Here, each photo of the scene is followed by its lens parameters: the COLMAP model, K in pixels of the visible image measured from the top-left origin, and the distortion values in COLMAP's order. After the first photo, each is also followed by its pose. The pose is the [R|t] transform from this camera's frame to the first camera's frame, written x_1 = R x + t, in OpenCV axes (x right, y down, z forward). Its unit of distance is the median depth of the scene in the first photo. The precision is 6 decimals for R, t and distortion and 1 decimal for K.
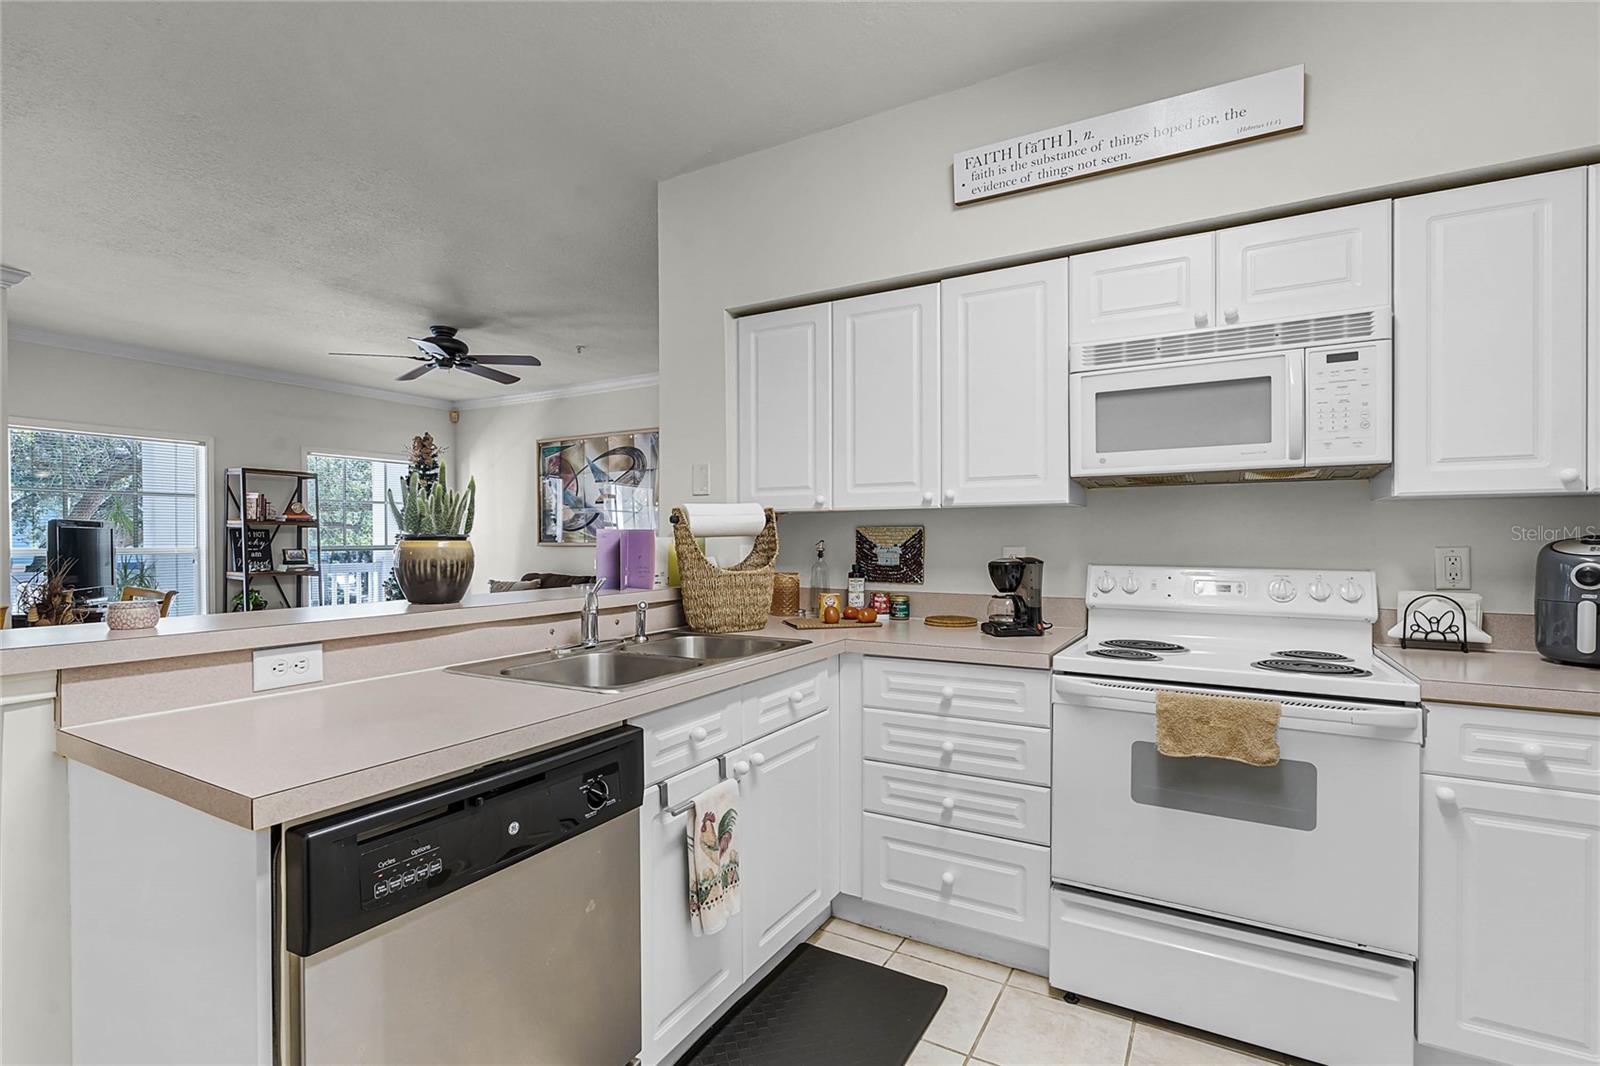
lens RADIAL K [[729.7, 0, 840.8], [0, 729.7, 539.7], [0, 0, 1]] dist [0.007252, -0.002685]
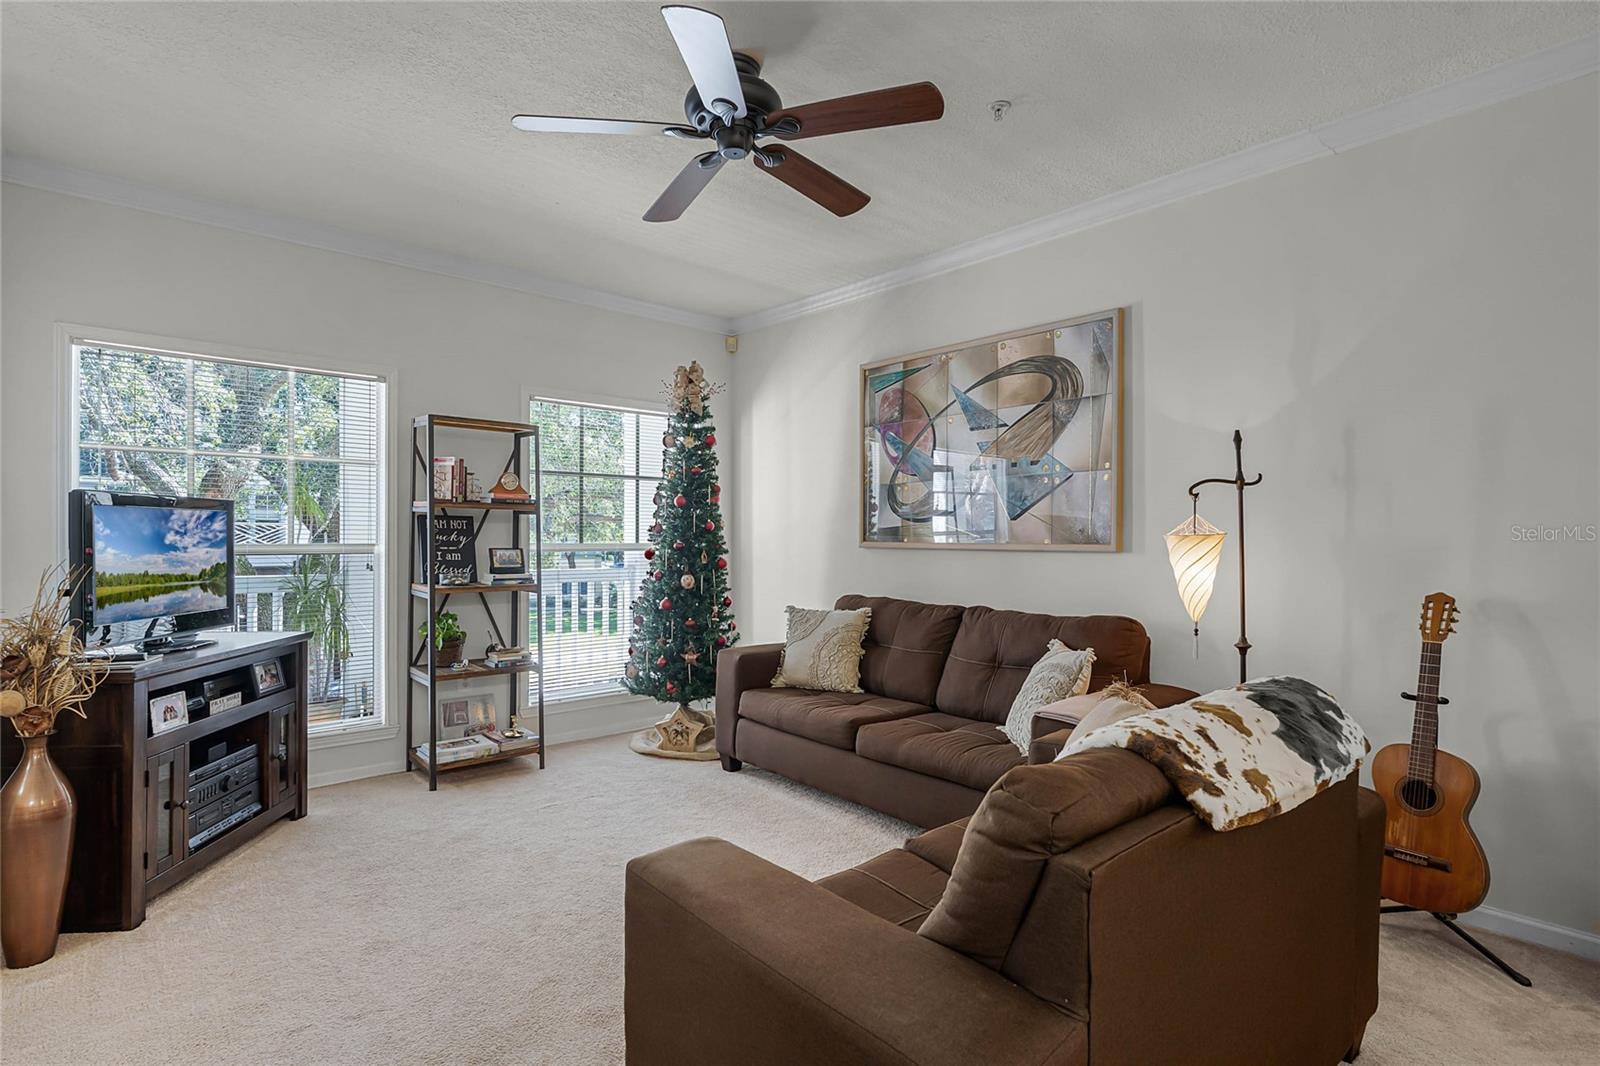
lens RADIAL K [[797.8, 0, 831.9], [0, 797.8, 532.9], [0, 0, 1]] dist [-0.005554, 0.000088]
pose [[0.941354, 0.007590, -0.337336, -0.270258], [-0.009662, 0.999943, -0.004464, -0.000035], [0.337283, 0.007461, 0.941374, 0.480600]]
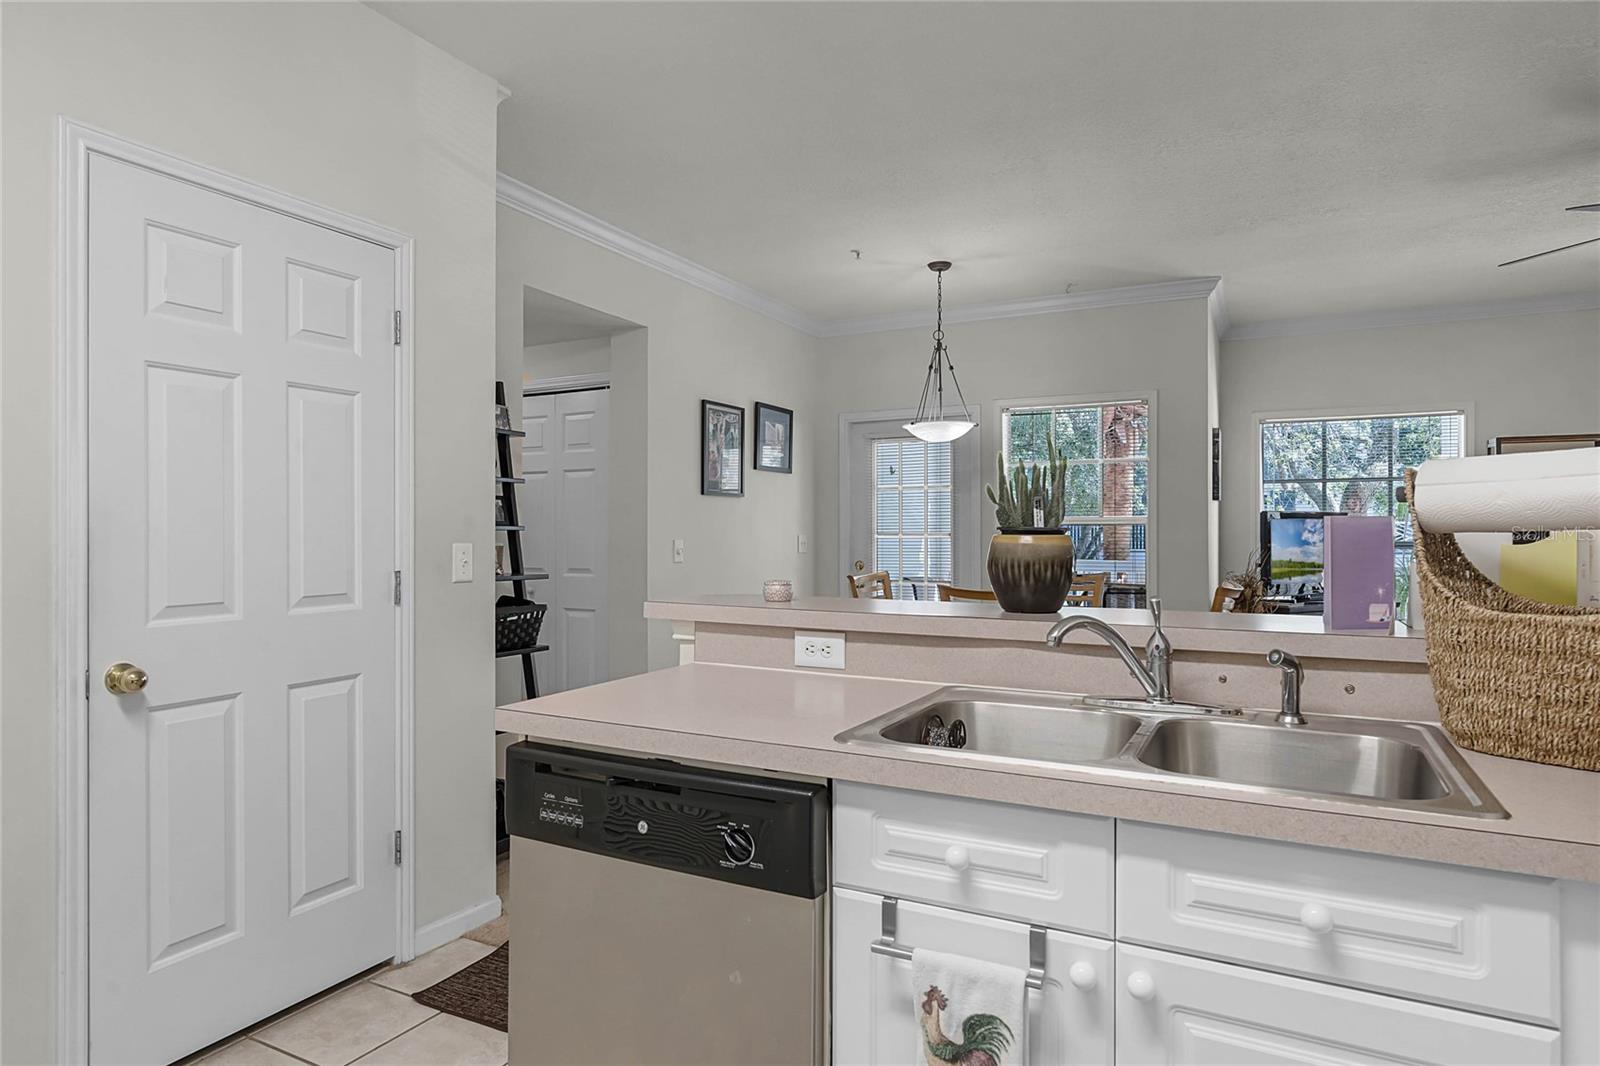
lens RADIAL K [[928.4, 0, 772.8], [0, 928.4, 538.1], [0, 0, 1]] dist [0.007767, -0.001140]
pose [[-0.012229, 0.009577, -0.999879, 0.169017], [-0.003093, 0.999949, 0.009615, -0.001784], [0.999920, 0.003210, -0.012199, 0.250843]]
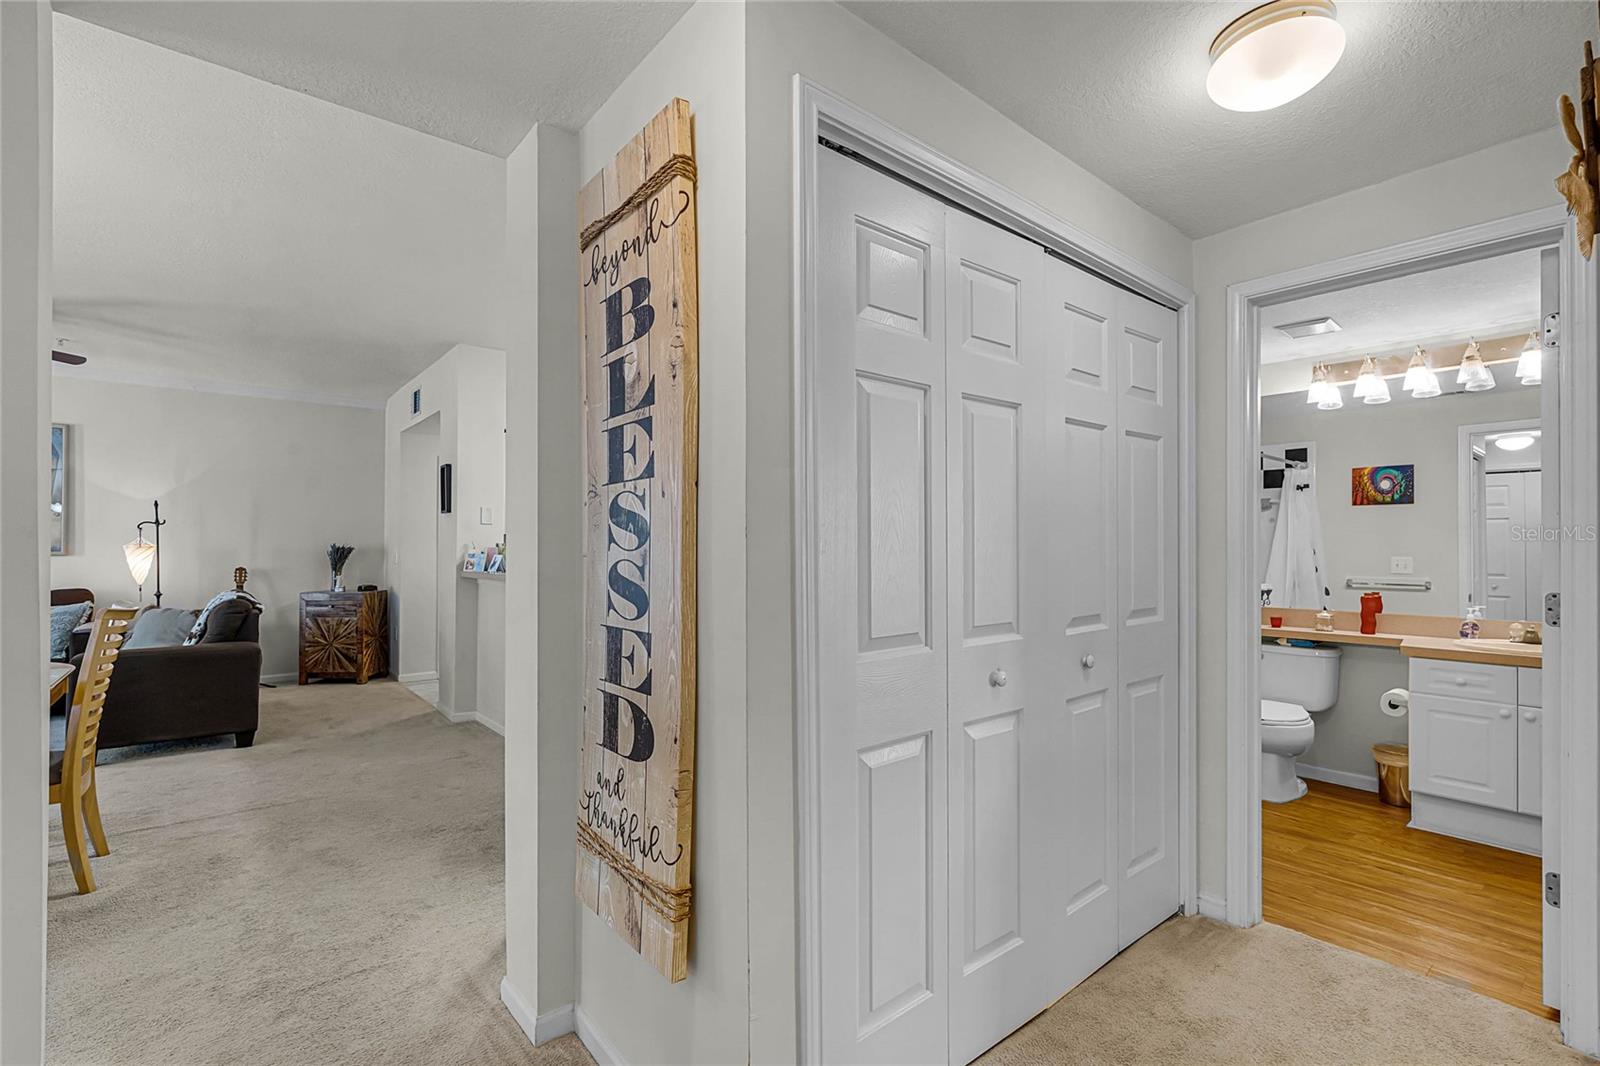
lens RADIAL K [[729.7, 0, 791.9], [0, 729.7, 544.0], [0, 0, 1]] dist [0.007252, -0.002685]
pose [[0.399682, 0.012658, 0.916567, -0.791143], [-0.002331, 0.999915, -0.012793, 0.004766], [-0.916651, 0.002976, 0.399678, -0.213354]]
